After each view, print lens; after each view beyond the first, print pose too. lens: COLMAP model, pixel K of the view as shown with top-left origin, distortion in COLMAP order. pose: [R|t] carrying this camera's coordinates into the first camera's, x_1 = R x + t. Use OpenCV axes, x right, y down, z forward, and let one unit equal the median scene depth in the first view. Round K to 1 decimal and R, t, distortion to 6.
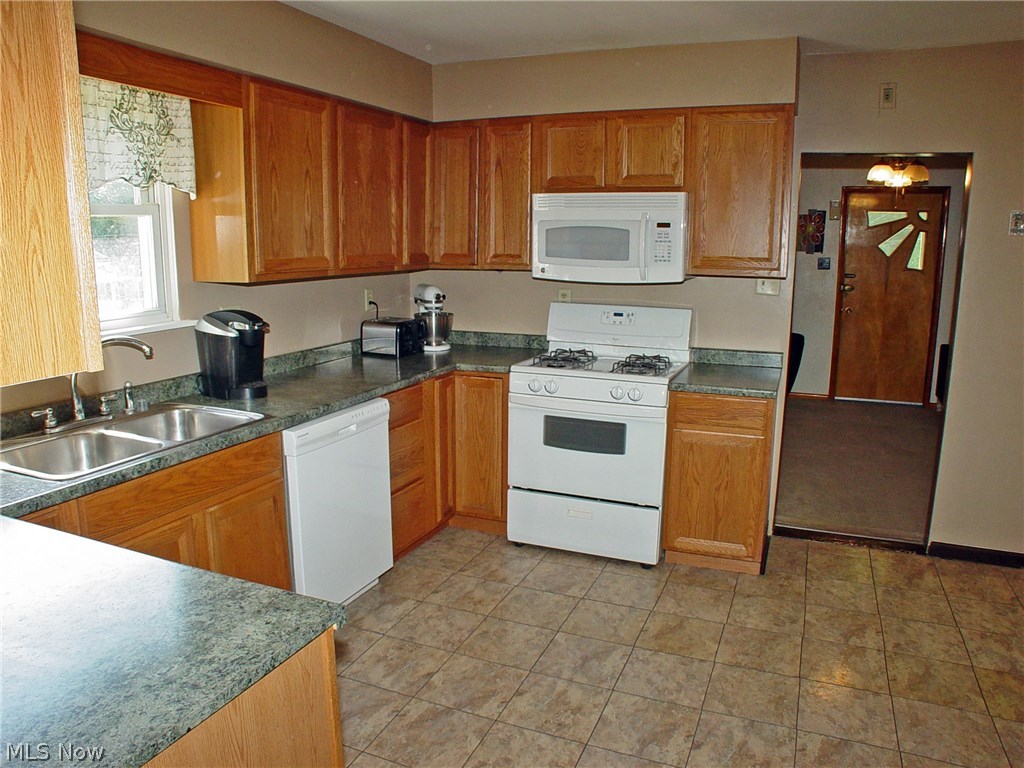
lens RADIAL K [[791.0, 0, 517.9], [0, 791.0, 379.1], [0, 0, 1]] dist [-0.016416, 0.004260]
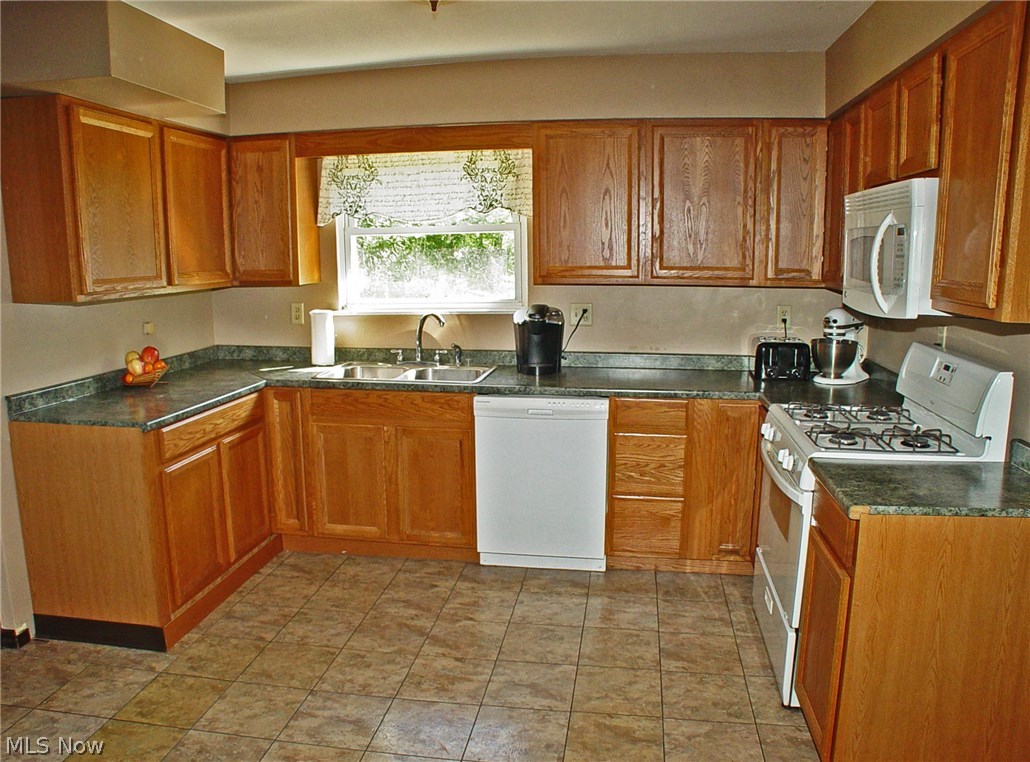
lens RADIAL K [[816.5, 0, 518.2], [0, 816.5, 379.4], [0, 0, 1]] dist [-0.006530, -0.000252]
pose [[0.233556, 0.138546, -0.962422, 0.979510], [-0.186951, 0.977728, 0.095381, -0.092586], [0.954202, 0.157648, 0.254256, 0.688015]]
